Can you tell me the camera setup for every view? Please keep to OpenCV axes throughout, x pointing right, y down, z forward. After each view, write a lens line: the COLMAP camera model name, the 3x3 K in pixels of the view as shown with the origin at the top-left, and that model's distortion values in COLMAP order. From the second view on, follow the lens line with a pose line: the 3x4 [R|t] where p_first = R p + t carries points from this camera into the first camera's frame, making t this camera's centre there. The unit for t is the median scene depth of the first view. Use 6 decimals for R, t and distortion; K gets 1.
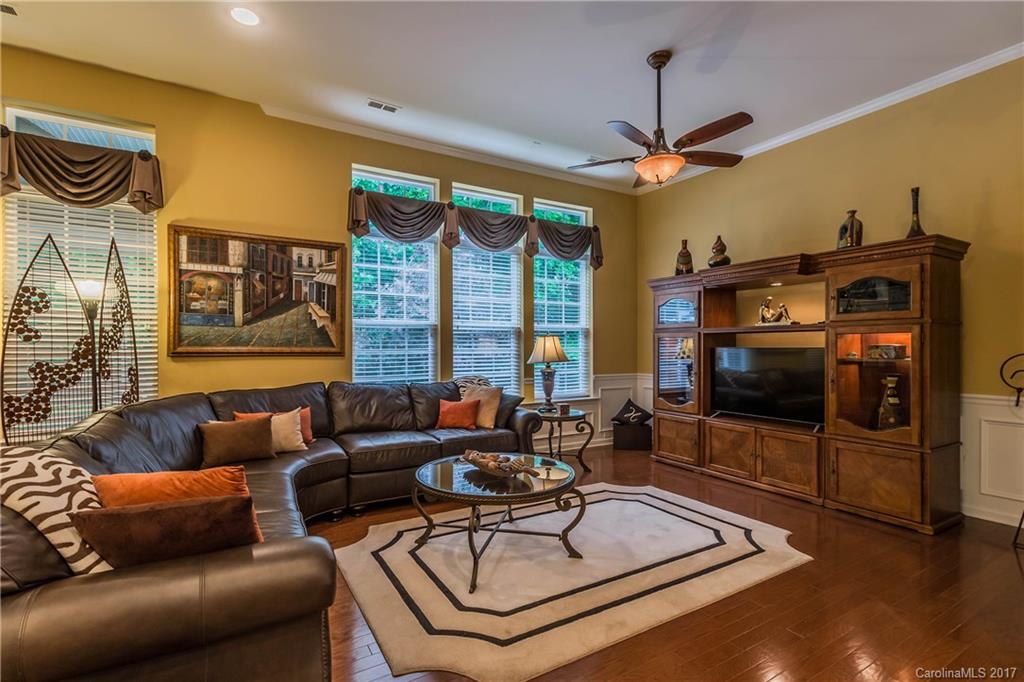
lens RADIAL K [[478.6, 0, 504.8], [0, 478.6, 348.4], [0, 0, 1]] dist [0.007475, 0.000198]
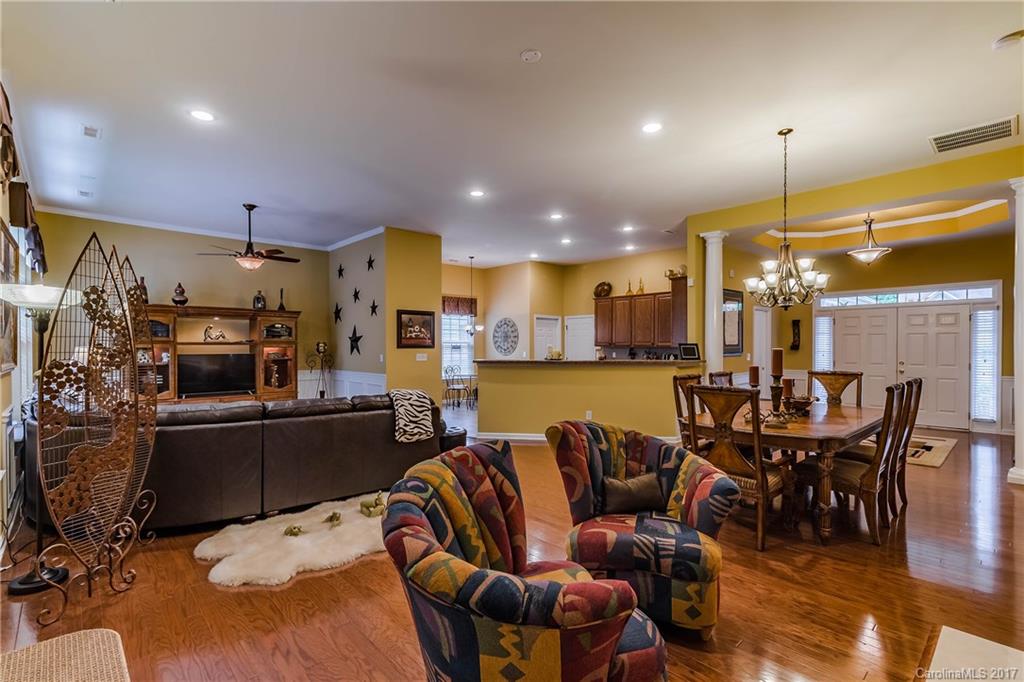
lens RADIAL K [[478.6, 0, 504.8], [0, 478.6, 348.4], [0, 0, 1]] dist [0.007475, 0.000198]
pose [[-0.201035, 0.001179, 0.979583, -1.239665], [0.001396, 0.999999, -0.000917, -0.015019], [-0.979583, 0.001183, -0.201036, 0.256326]]
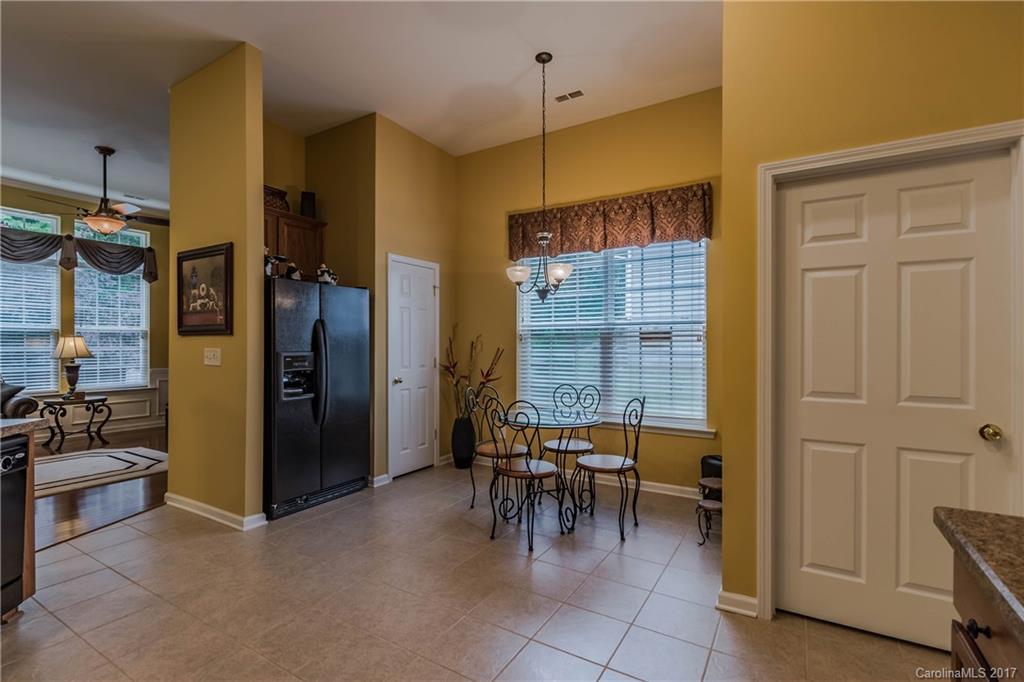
lens RADIAL K [[478.6, 0, 504.8], [0, 478.6, 348.4], [0, 0, 1]] dist [0.007475, 0.000198]
pose [[0.880786, 0.000471, 0.473514, 0.465770], [-0.002150, 0.999993, 0.003005, -0.002924], [-0.473509, -0.003664, 0.880781, -0.589786]]
